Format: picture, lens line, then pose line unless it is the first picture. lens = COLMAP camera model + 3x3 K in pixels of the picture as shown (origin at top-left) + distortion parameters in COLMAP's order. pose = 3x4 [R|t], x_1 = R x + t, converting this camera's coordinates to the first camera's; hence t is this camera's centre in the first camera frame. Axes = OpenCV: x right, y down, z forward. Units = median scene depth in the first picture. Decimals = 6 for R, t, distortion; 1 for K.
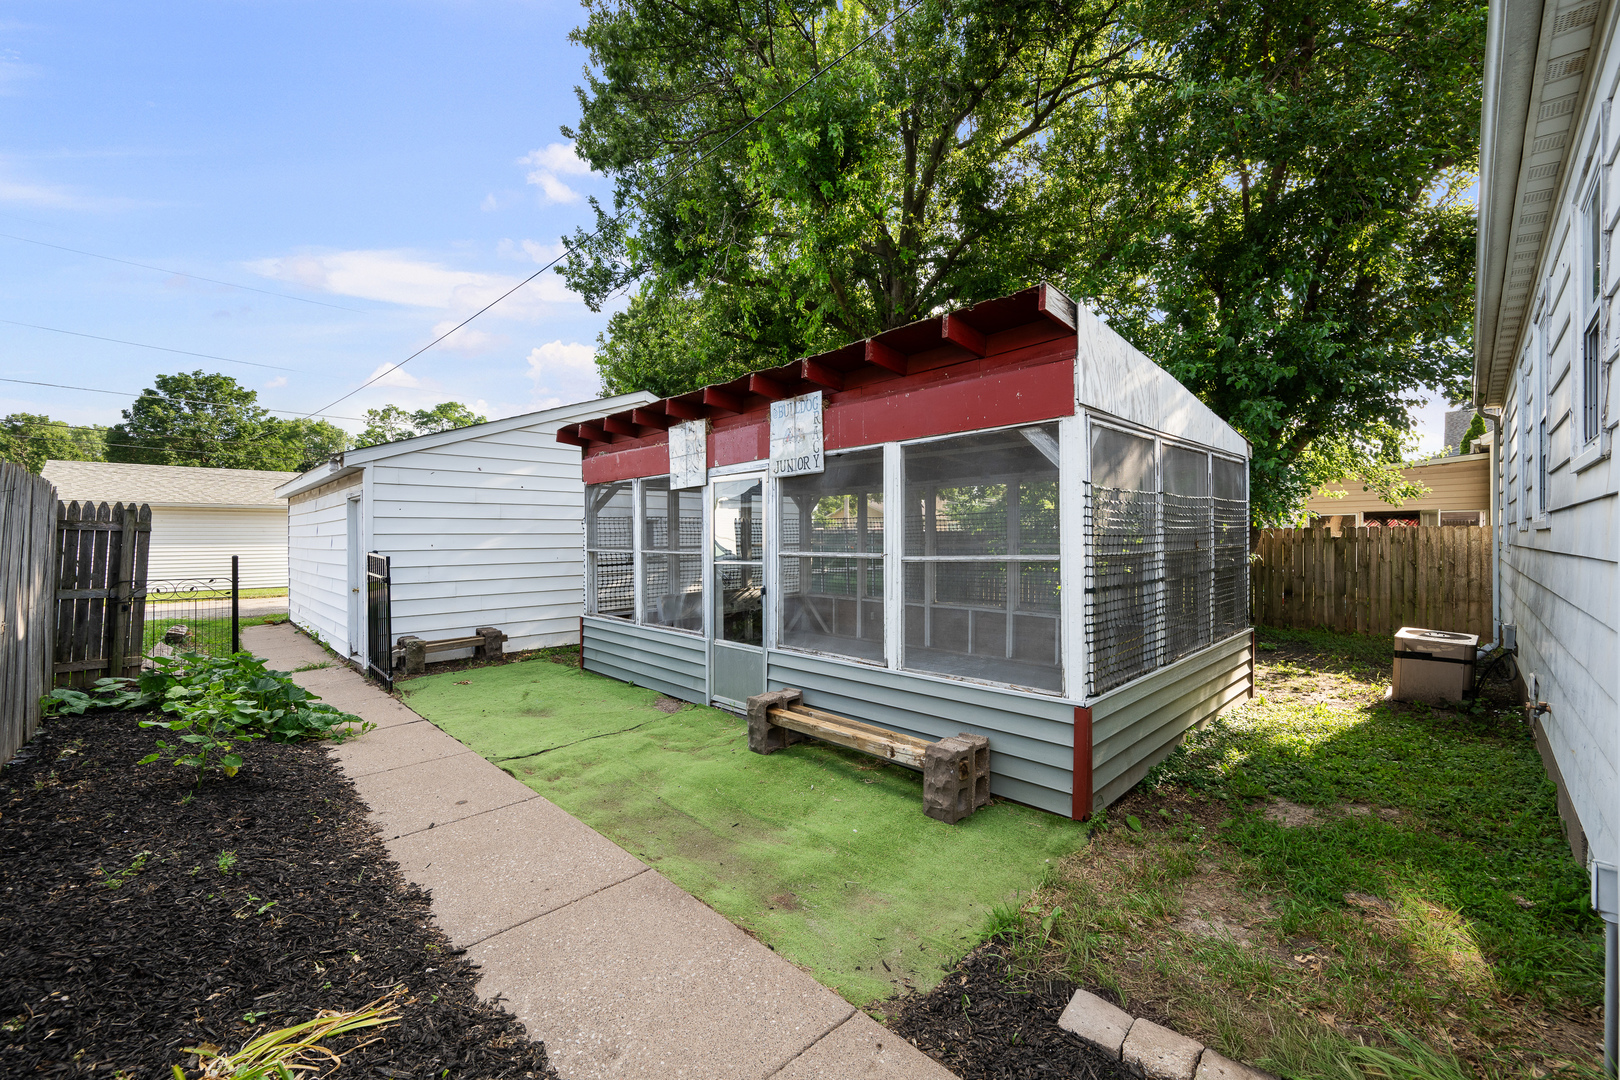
lens RADIAL K [[640.0, 0, 810.0], [0, 640.0, 540.0], [0, 0, 1]] dist [0.082240, 0.000052]
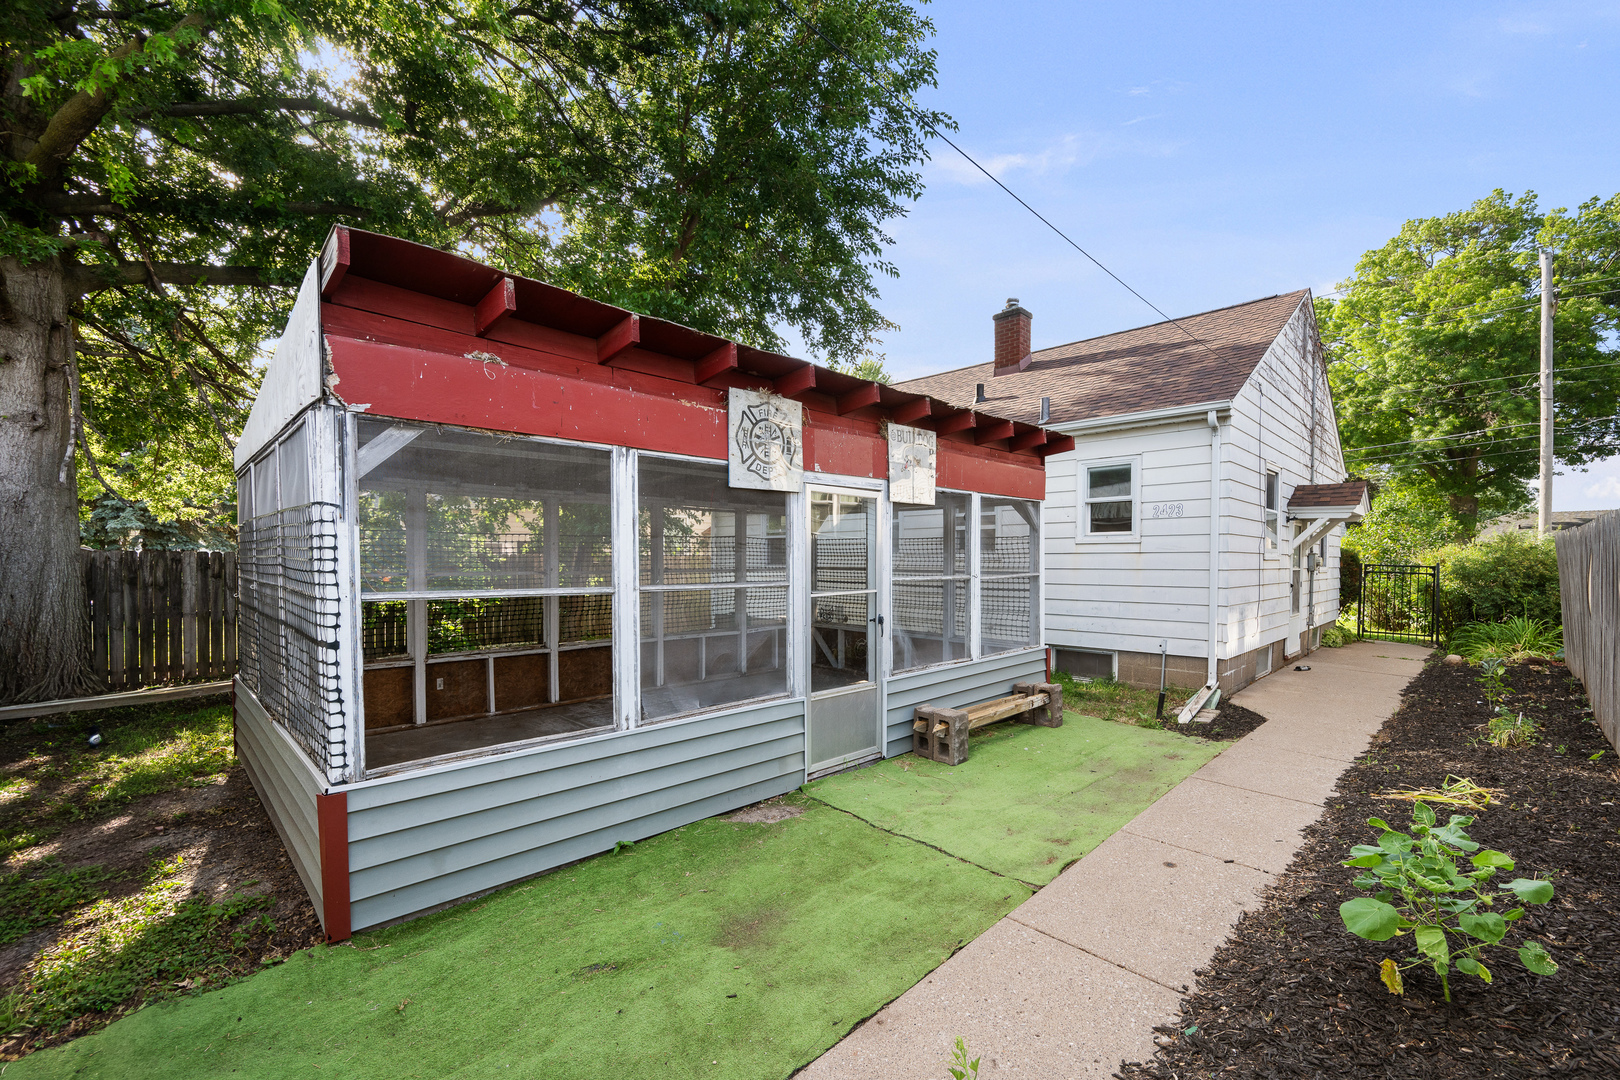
lens RADIAL K [[661.4, 0, 813.0], [0, 661.4, 568.6], [0, 0, 1]] dist [0.001346, 0.000375]
pose [[-0.008094, -0.000232, 0.999967, -1.159740], [0.004728, 0.999989, 0.000271, 0.005333], [-0.999956, 0.004730, -0.008093, 1.230274]]
